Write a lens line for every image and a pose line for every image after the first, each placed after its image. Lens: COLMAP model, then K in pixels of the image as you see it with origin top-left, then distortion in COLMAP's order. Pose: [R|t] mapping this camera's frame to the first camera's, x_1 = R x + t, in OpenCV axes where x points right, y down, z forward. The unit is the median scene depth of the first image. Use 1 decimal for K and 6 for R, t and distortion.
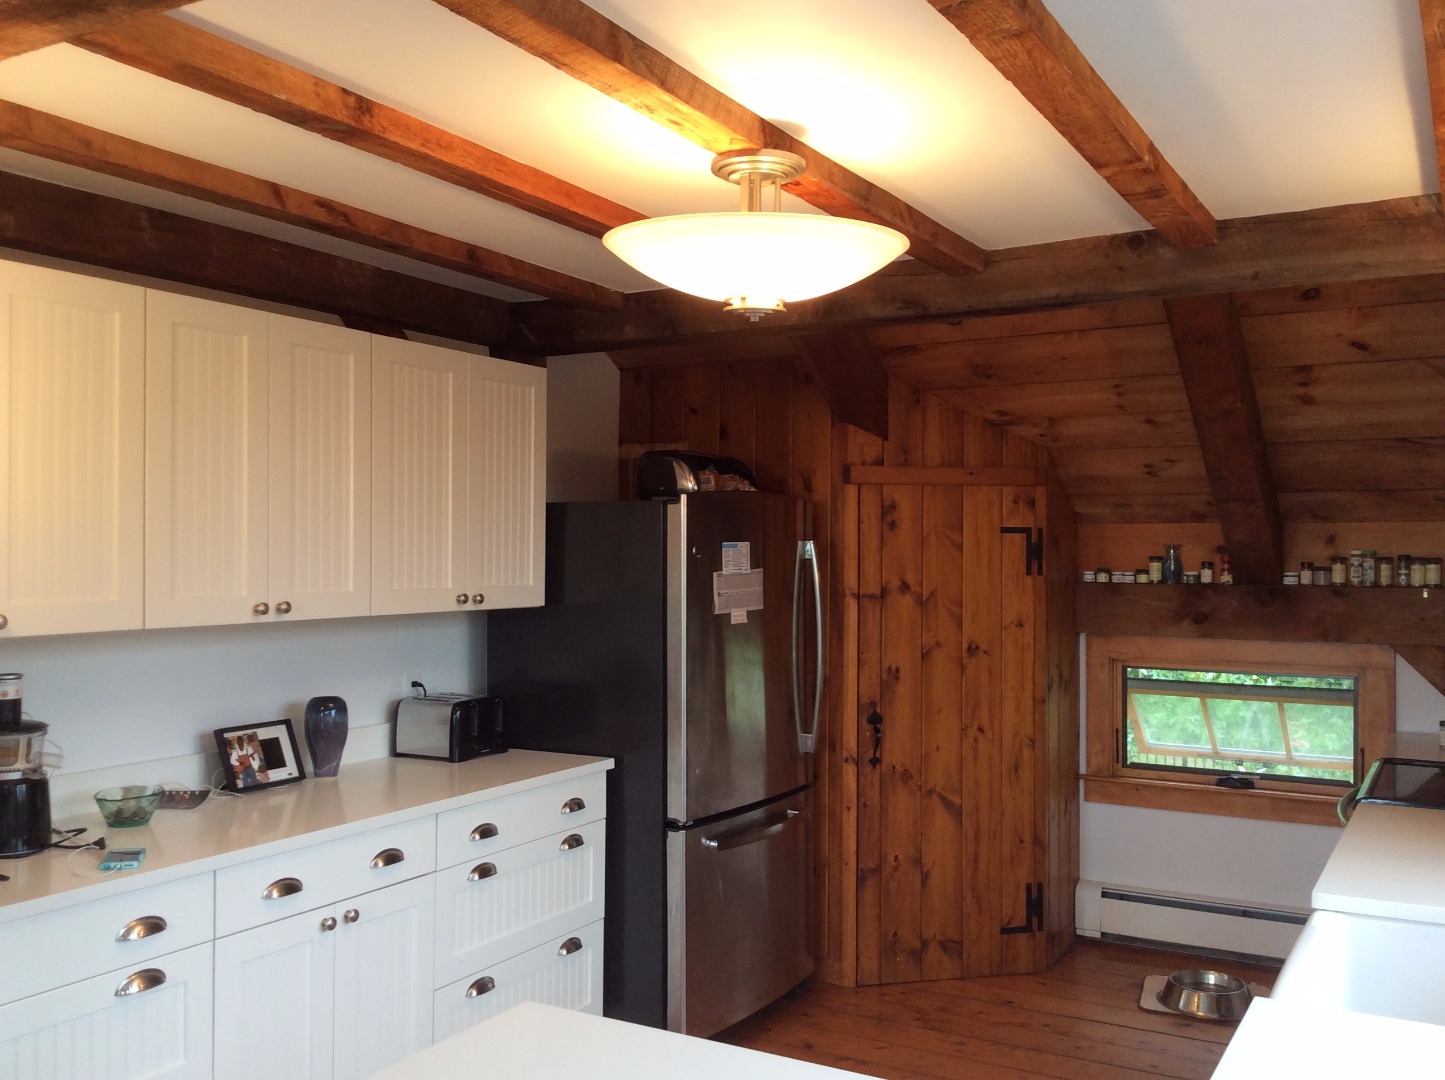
lens RADIAL K [[1316.6, 0, 722.5], [0, 1316.6, 540.0], [0, 0, 1]] dist [0.105949, -0.204118]
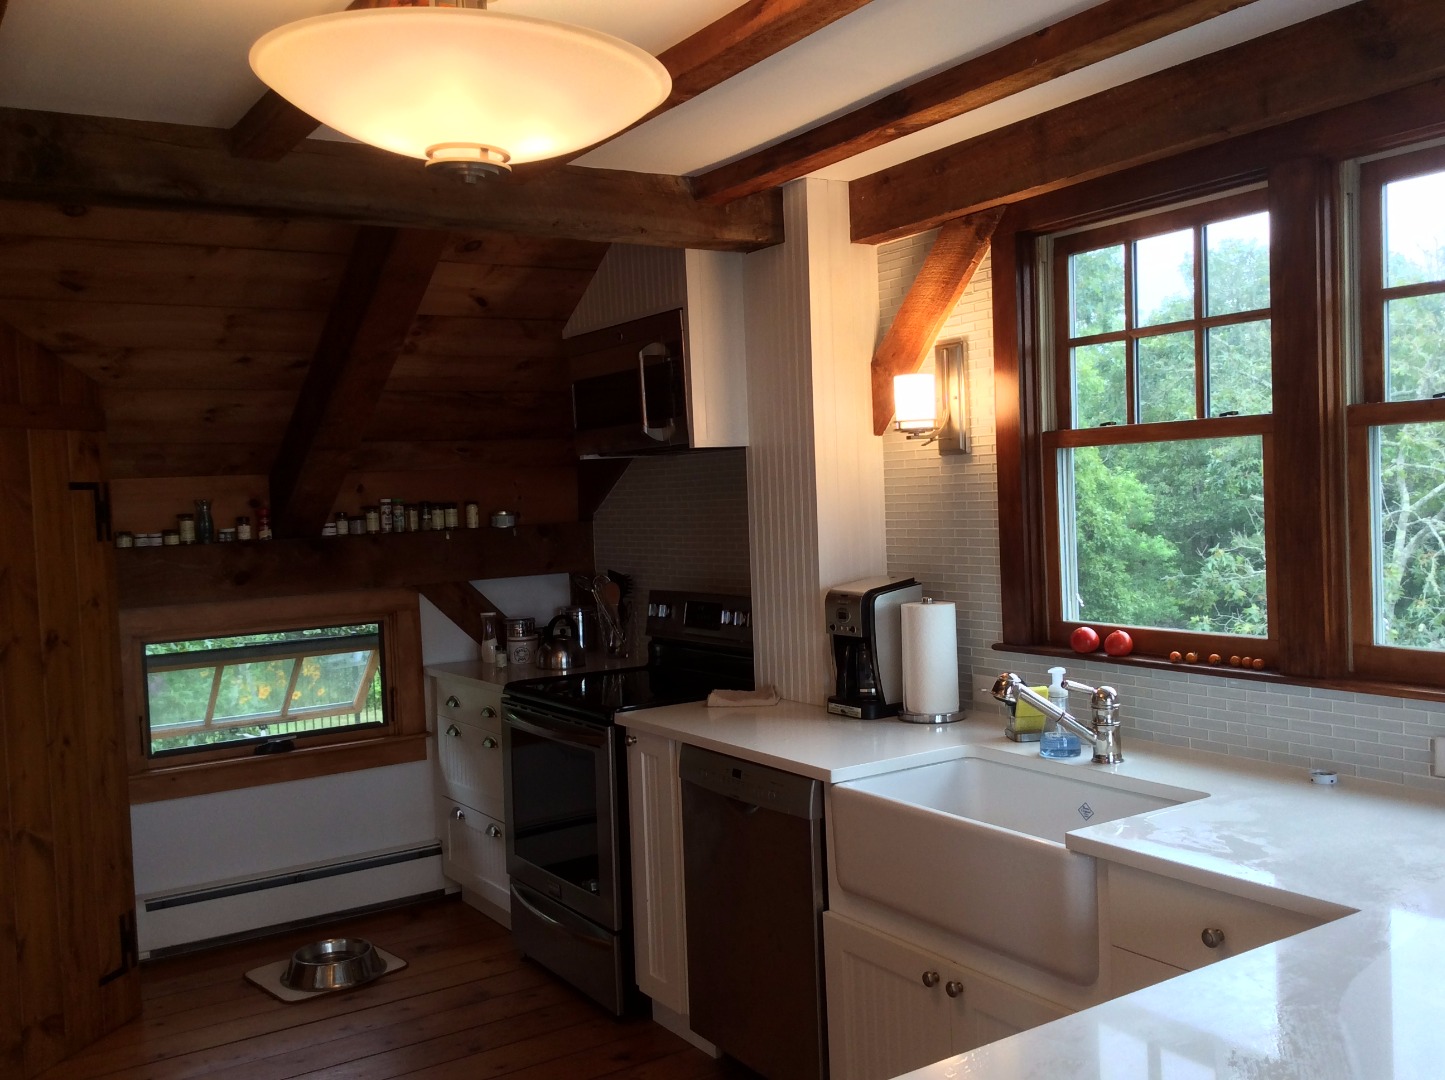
lens RADIAL K [[1316.6, 0, 722.5], [0, 1316.6, 540.0], [0, 0, 1]] dist [0.105949, -0.204118]
pose [[0.451285, -0.055963, 0.890624, -0.325040], [0.038109, 0.998330, 0.043421, 0.004967], [-0.891566, 0.014345, 0.452663, 0.293645]]
